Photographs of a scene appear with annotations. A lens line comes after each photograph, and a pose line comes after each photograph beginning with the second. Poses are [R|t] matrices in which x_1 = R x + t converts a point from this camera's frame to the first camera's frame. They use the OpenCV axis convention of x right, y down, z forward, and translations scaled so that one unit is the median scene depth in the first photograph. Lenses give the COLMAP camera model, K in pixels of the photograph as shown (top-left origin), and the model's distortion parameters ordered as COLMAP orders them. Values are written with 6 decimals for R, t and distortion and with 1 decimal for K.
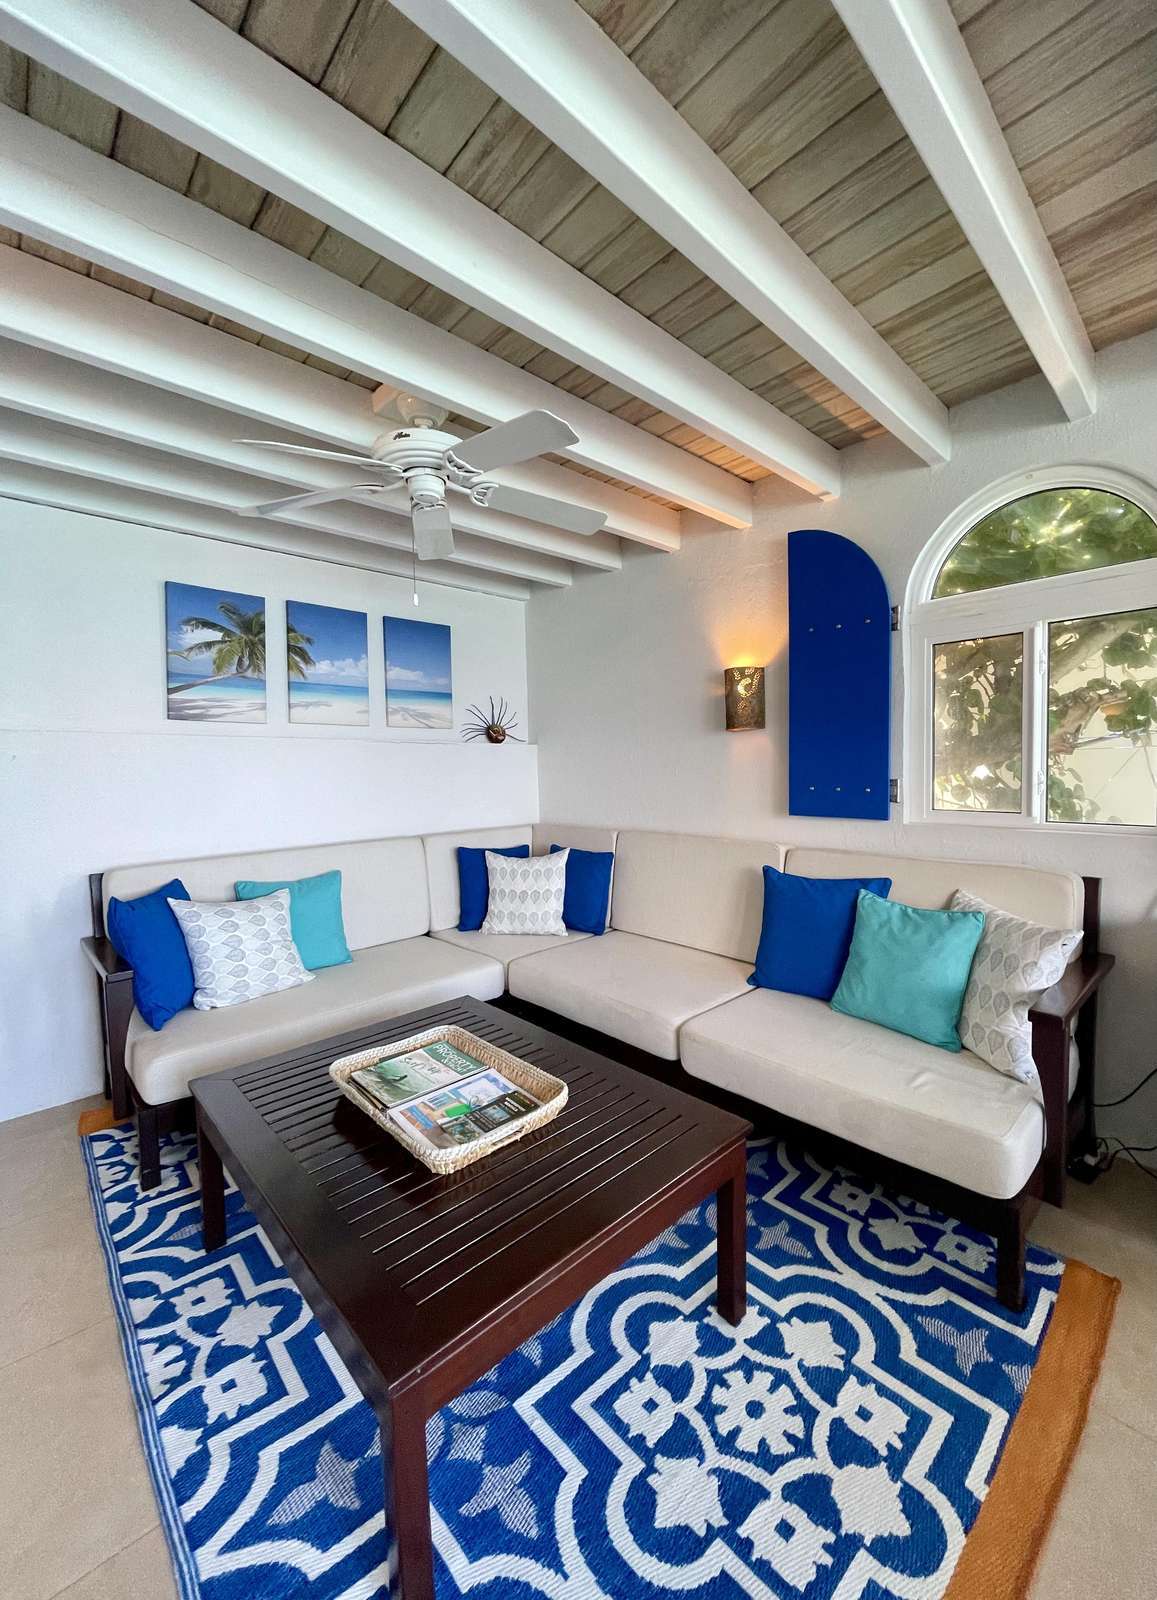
lens RADIAL K [[650.0, 0, 569.4], [0, 650.0, 808.1], [0, 0, 1]] dist [0.000814, 0.001181]
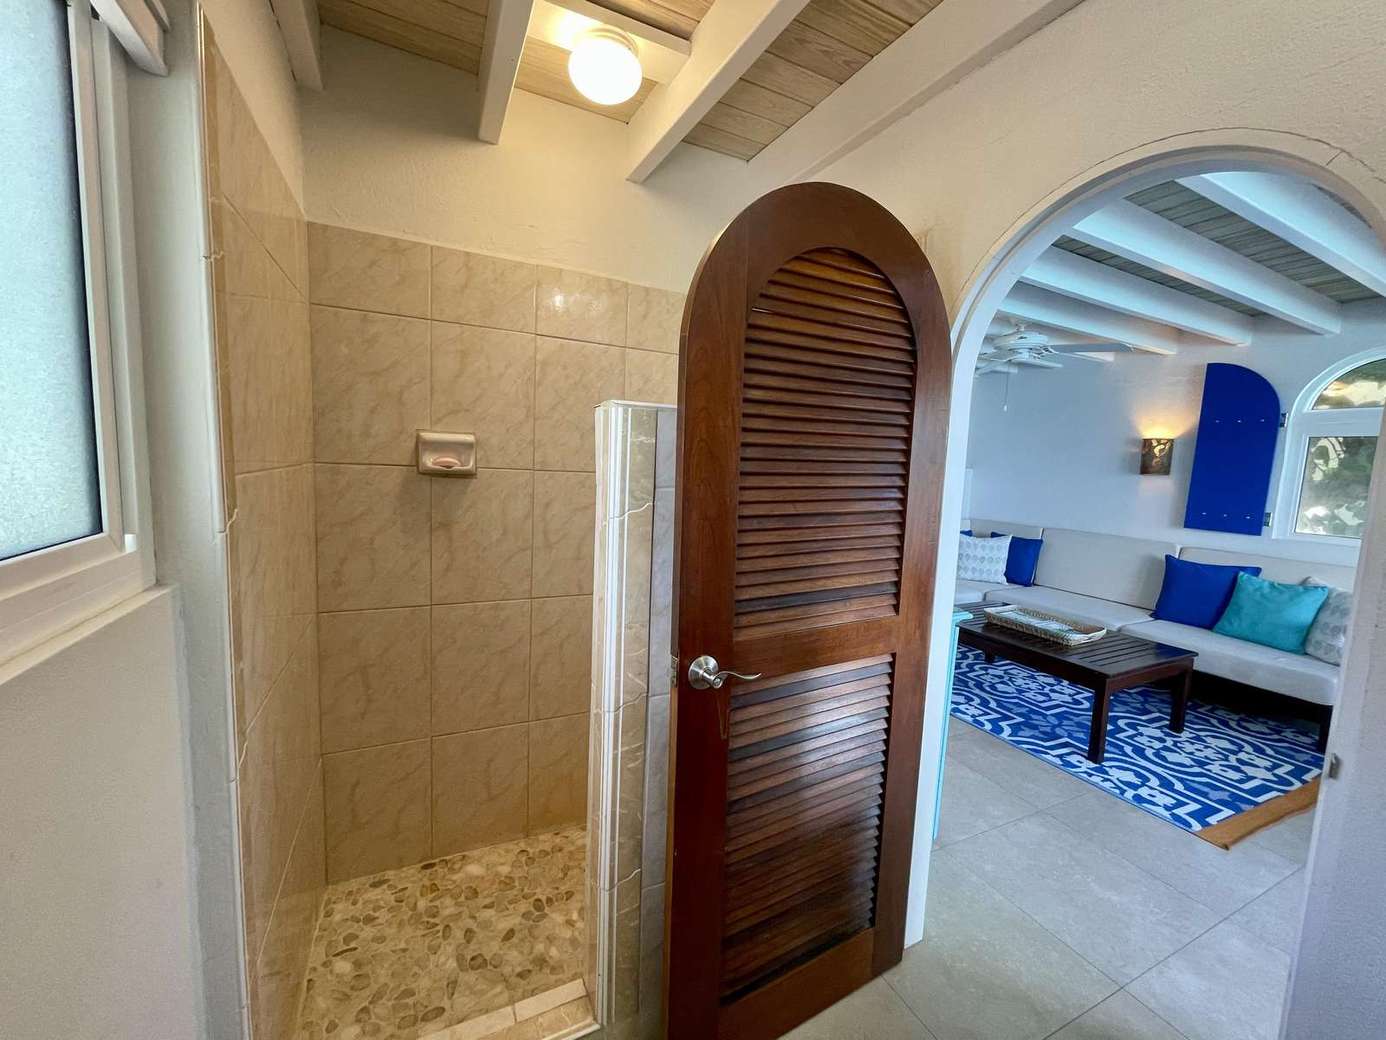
lens RADIAL K [[559.9, 0, 672.1], [0, 559.9, 521.5], [0, 0, 1]] dist [-0.002641, 0.003821]
pose [[0.959516, 0.095024, -0.265139, -0.735335], [-0.084395, 0.995115, 0.051225, 0.042852], [0.268712, -0.026775, 0.962848, -1.019384]]
